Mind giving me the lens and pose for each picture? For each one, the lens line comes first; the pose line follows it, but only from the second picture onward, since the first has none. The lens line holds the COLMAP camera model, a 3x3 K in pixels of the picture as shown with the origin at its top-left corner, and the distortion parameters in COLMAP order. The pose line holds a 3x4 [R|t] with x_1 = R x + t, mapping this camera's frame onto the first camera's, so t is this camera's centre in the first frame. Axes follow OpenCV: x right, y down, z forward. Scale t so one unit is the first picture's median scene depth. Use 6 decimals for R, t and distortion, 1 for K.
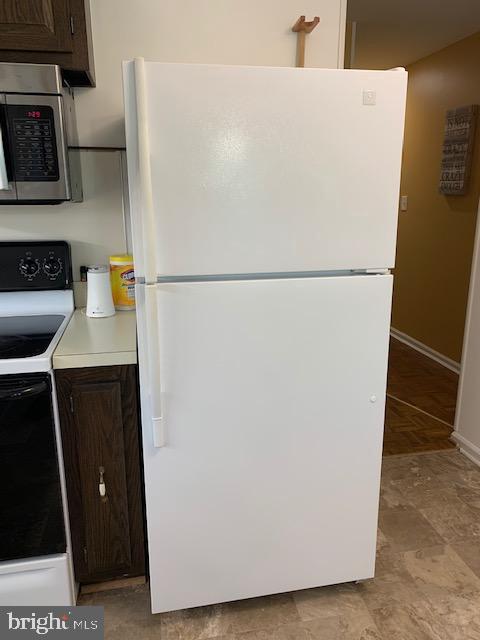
lens RADIAL K [[488.1, 0, 240.0], [0, 488.1, 320.0], [0, 0, 1]] dist [0.082196, -0.120873]
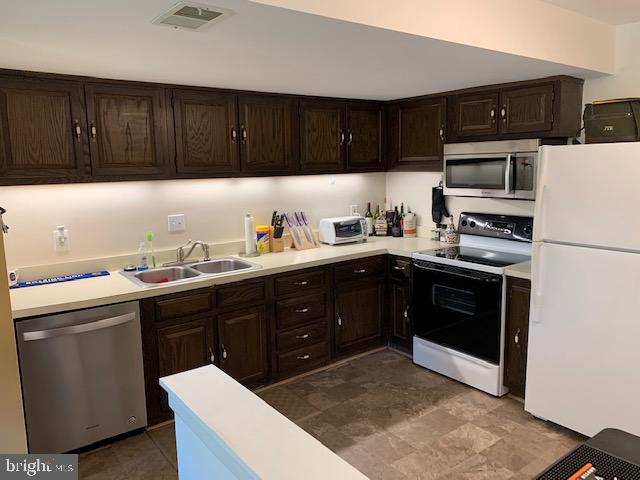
lens RADIAL K [[488.4, 0, 317.9], [0, 488.4, 238.7], [0, 0, 1]] dist [0.061578, -0.079513]
pose [[0.437749, 0.132867, -0.889226, 1.033804], [-0.210890, 0.976603, 0.042105, 0.021521], [0.874014, 0.169097, 0.455527, -0.664486]]
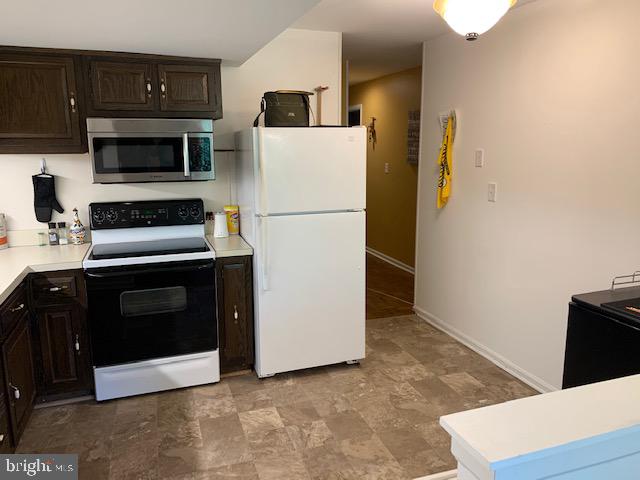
lens RADIAL K [[488.4, 0, 317.9], [0, 488.4, 238.7], [0, 0, 1]] dist [0.061578, -0.079513]
pose [[0.990513, -0.028965, 0.134330, -0.186689], [0.037579, 0.997366, -0.062045, 0.144160], [-0.132179, 0.066505, 0.988992, -1.040583]]
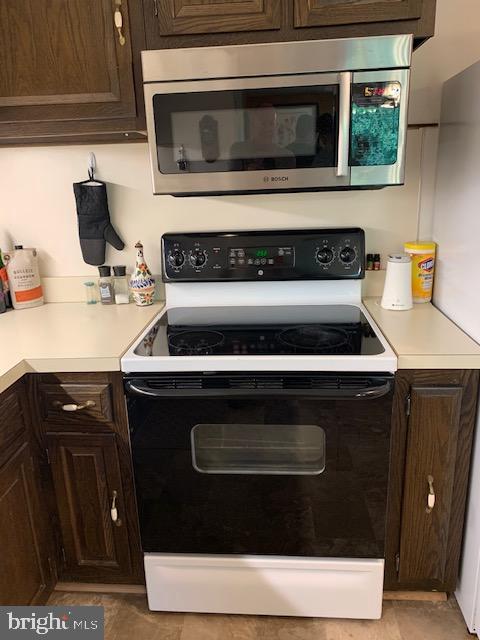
lens RADIAL K [[488.4, 0, 240.9], [0, 488.4, 312.2], [0, 0, 1]] dist [0.061578, -0.079513]
pose [[0.963496, 0.043343, -0.264192, -0.359219], [-0.036109, 0.998830, 0.032177, -0.022482], [0.265278, -0.021463, 0.963933, 0.022210]]
